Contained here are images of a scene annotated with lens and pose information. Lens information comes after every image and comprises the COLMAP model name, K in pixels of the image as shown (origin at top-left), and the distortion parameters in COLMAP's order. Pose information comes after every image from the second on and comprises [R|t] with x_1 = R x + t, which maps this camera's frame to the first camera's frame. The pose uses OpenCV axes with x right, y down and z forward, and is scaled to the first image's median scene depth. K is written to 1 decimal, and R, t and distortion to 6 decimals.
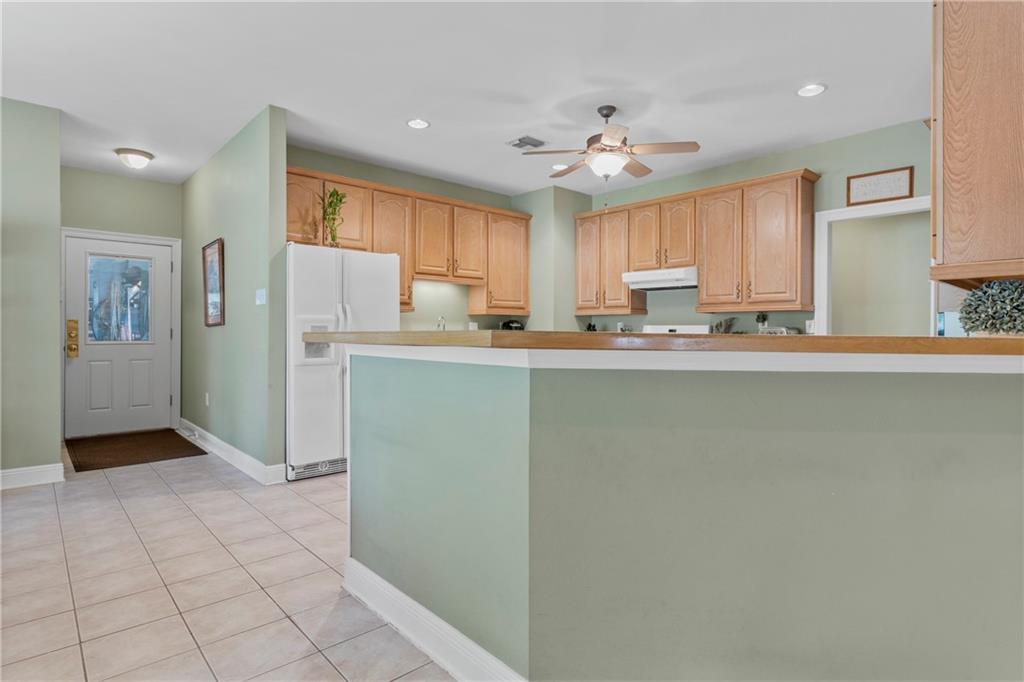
lens RADIAL K [[543.5, 0, 517.2], [0, 543.5, 335.3], [0, 0, 1]] dist [0.001271, -0.000112]
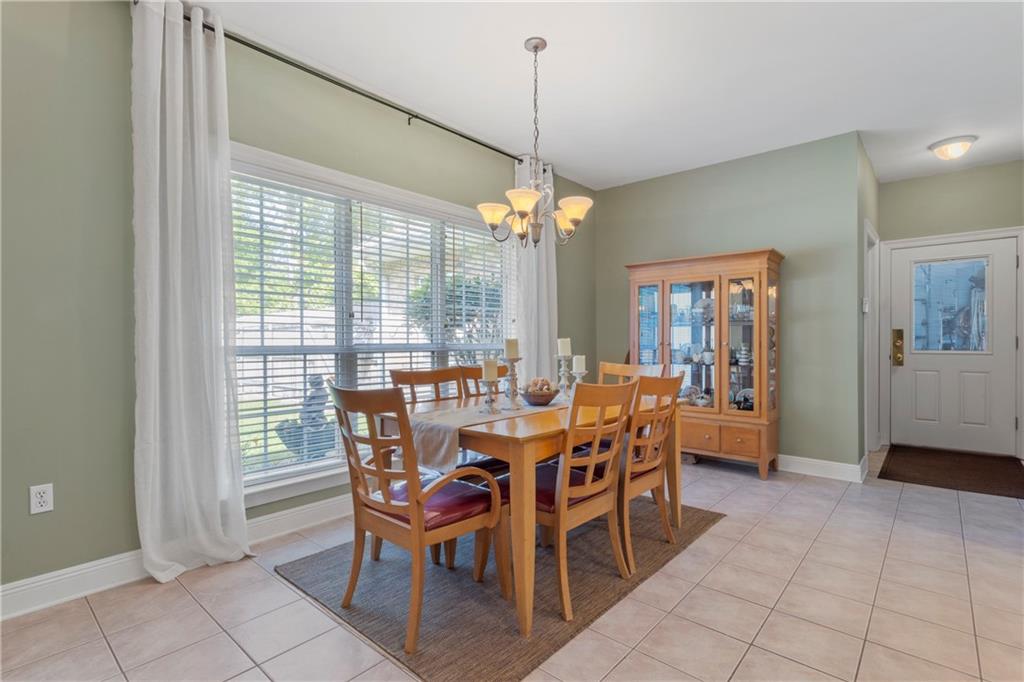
lens RADIAL K [[484.7, 0, 508.4], [0, 484.7, 344.3], [0, 0, 1]] dist [-0.001340, 0.002887]
pose [[0.099440, 0.002801, -0.995040, 0.022807], [-0.002772, 0.999993, 0.002538, -0.000488], [0.995040, 0.002506, 0.099447, 0.174263]]
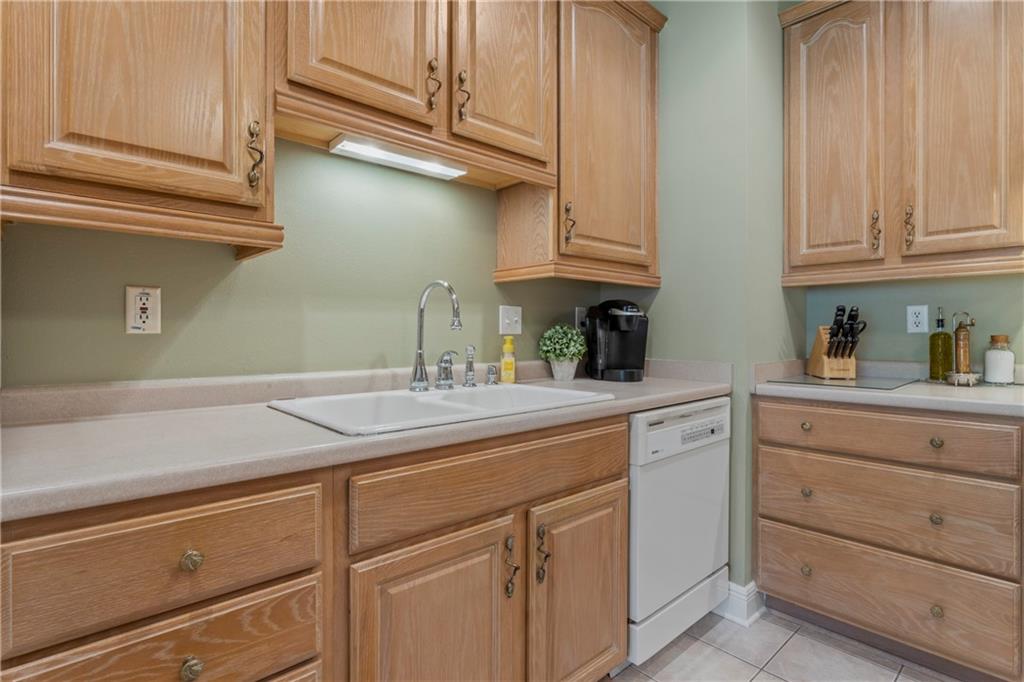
lens RADIAL K [[501.1, 0, 513.4], [0, 501.1, 333.4], [0, 0, 1]] dist [-0.004147, 0.000020]
pose [[0.999957, -0.003398, -0.008606, -0.078688], [0.003334, 0.999967, -0.007445, -0.003536], [0.008631, 0.007416, 0.999935, 0.702098]]
